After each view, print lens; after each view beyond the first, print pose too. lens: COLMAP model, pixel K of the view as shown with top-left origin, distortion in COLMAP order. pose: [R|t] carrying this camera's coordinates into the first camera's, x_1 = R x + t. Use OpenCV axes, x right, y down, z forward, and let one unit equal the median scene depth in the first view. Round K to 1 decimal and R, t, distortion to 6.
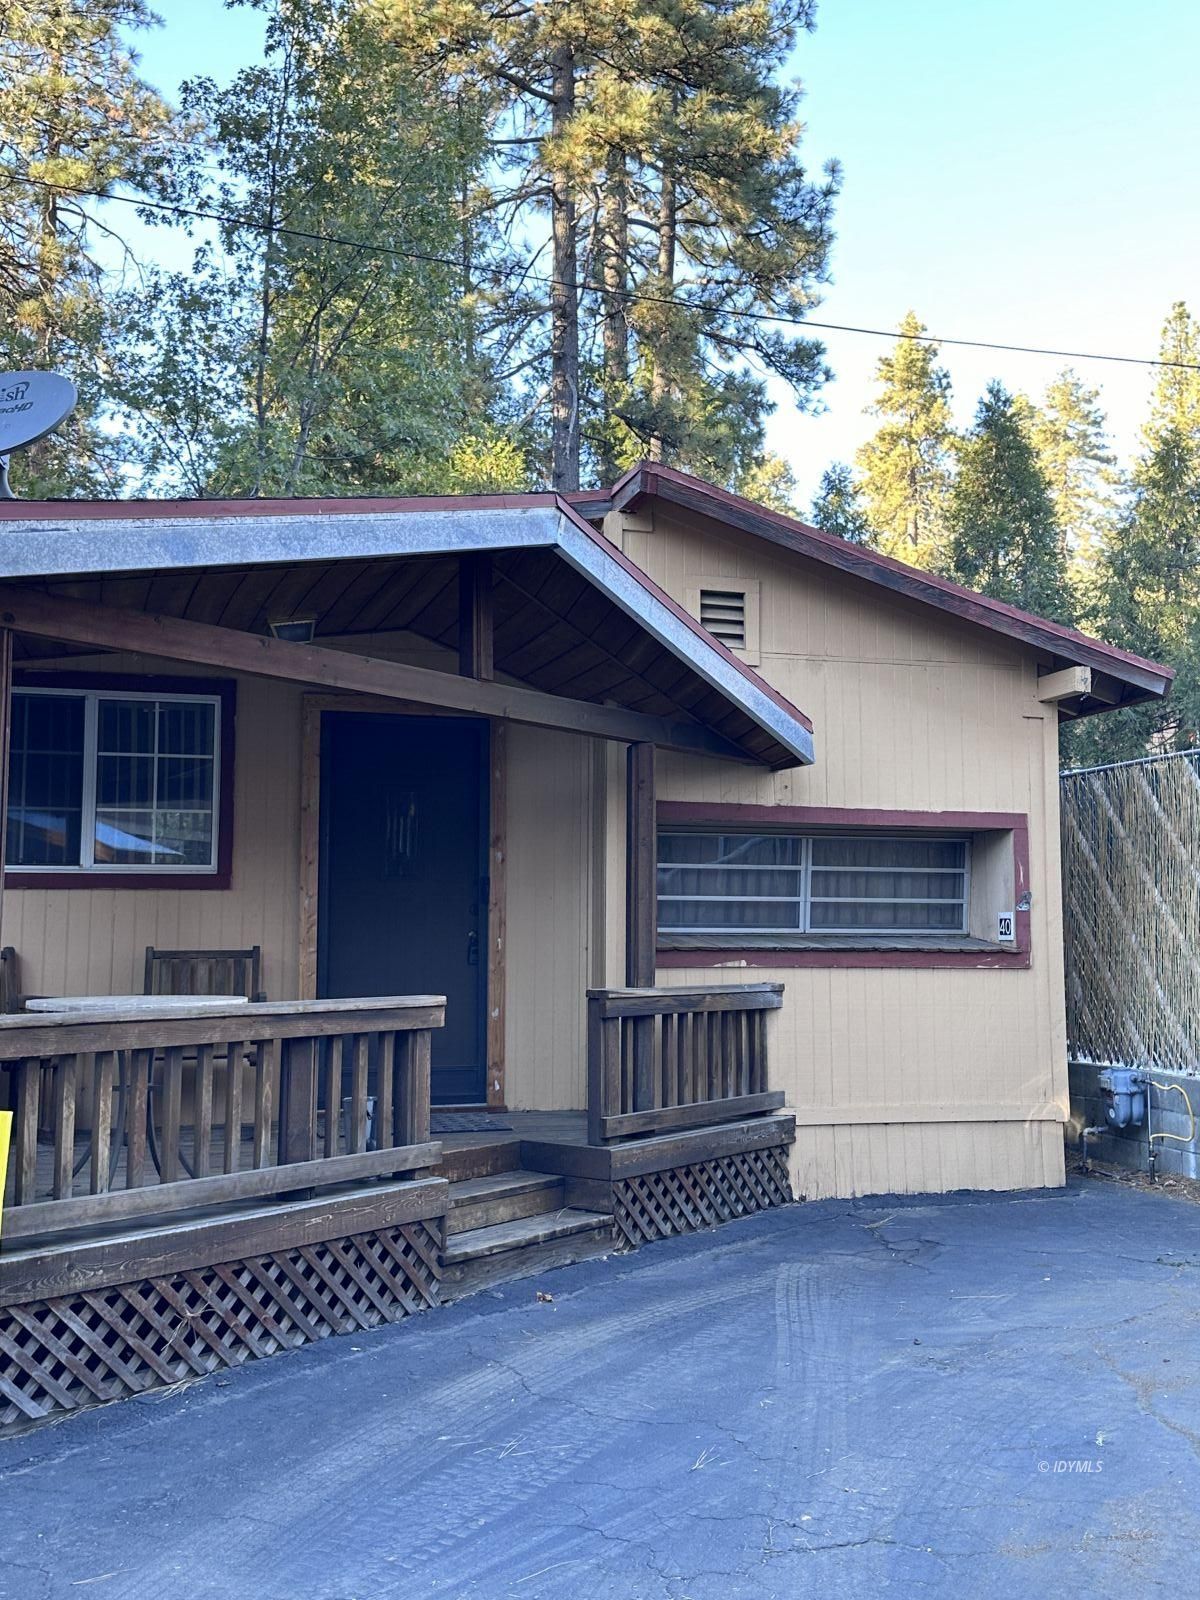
lens RADIAL K [[1306.1, 0, 645.7], [0, 1306.1, 769.2], [0, 0, 1]] dist [0.126437, -0.147456]
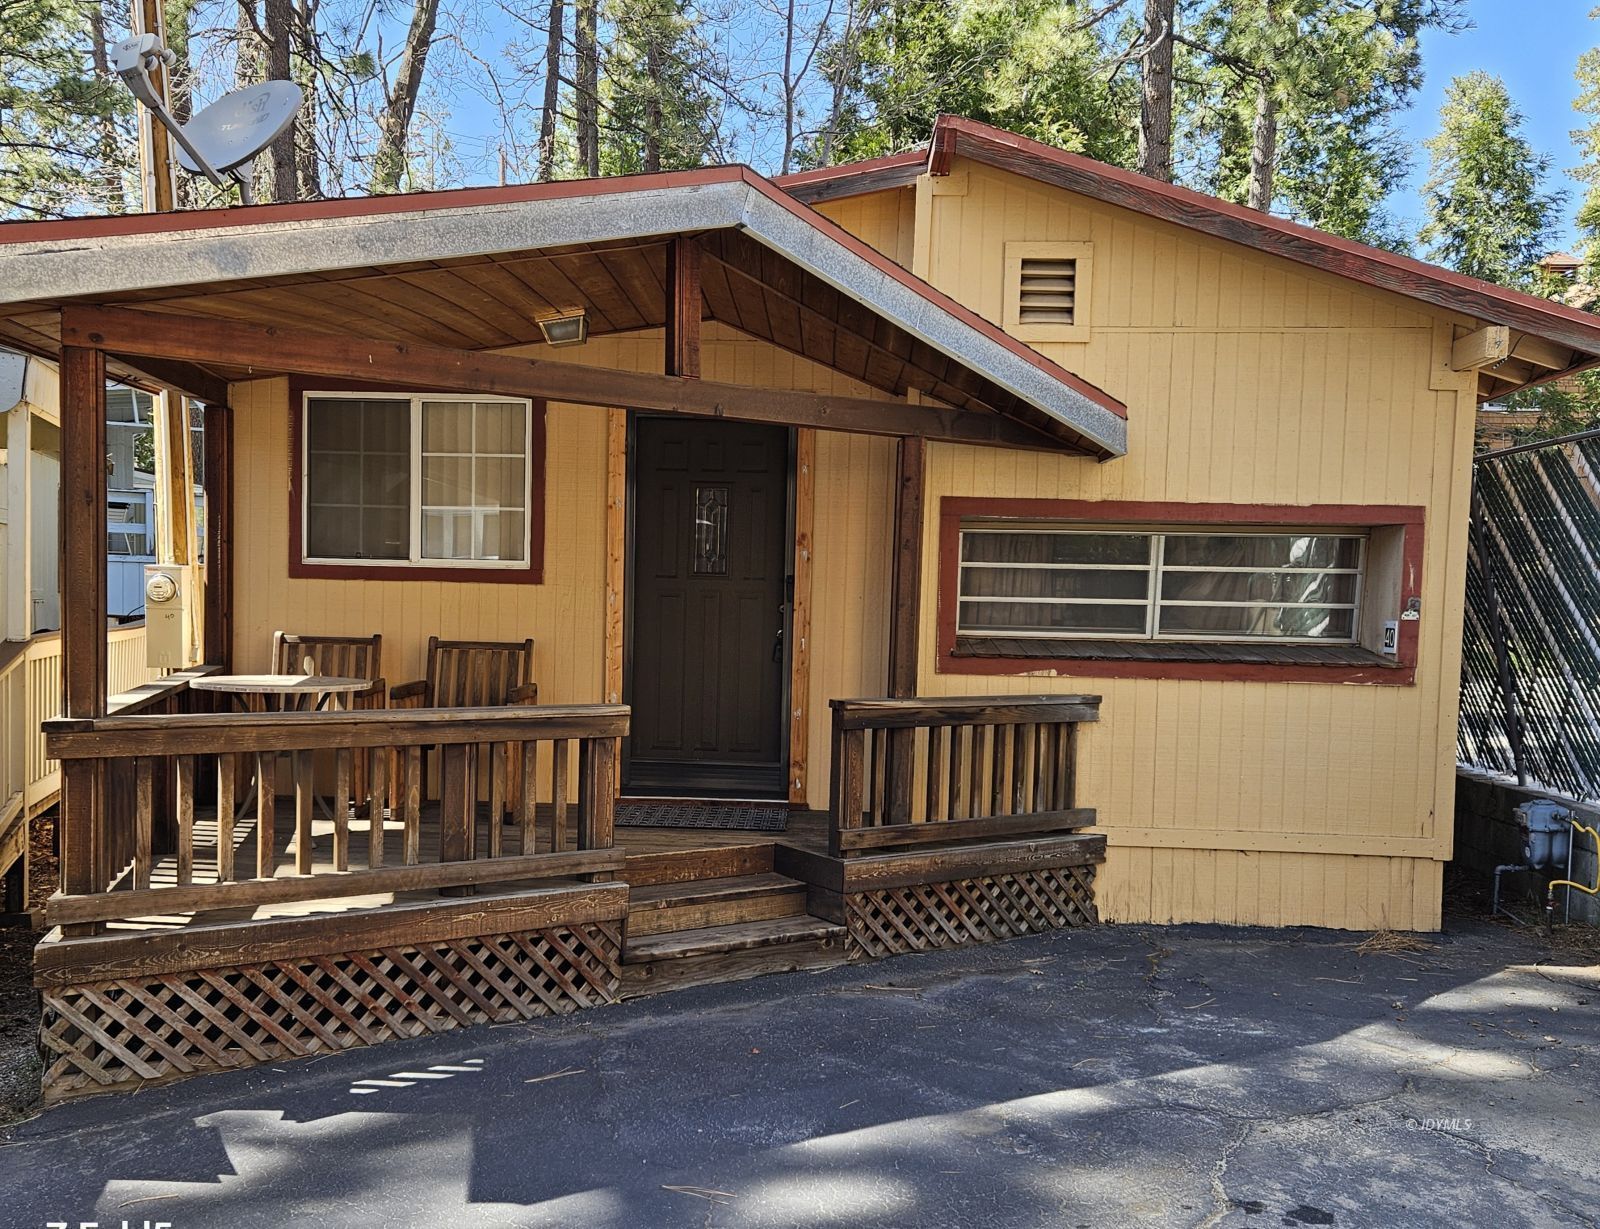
lens RADIAL K [[1307.2, 0, 800.0], [0, 1307.2, 614.5], [0, 0, 1]] dist [0.054222, -0.008722]
pose [[0.957473, 0.021515, -0.287720, 0.215102], [0.015134, 0.992098, 0.124549, -0.013195], [0.288126, -0.123607, 0.949581, 0.097610]]
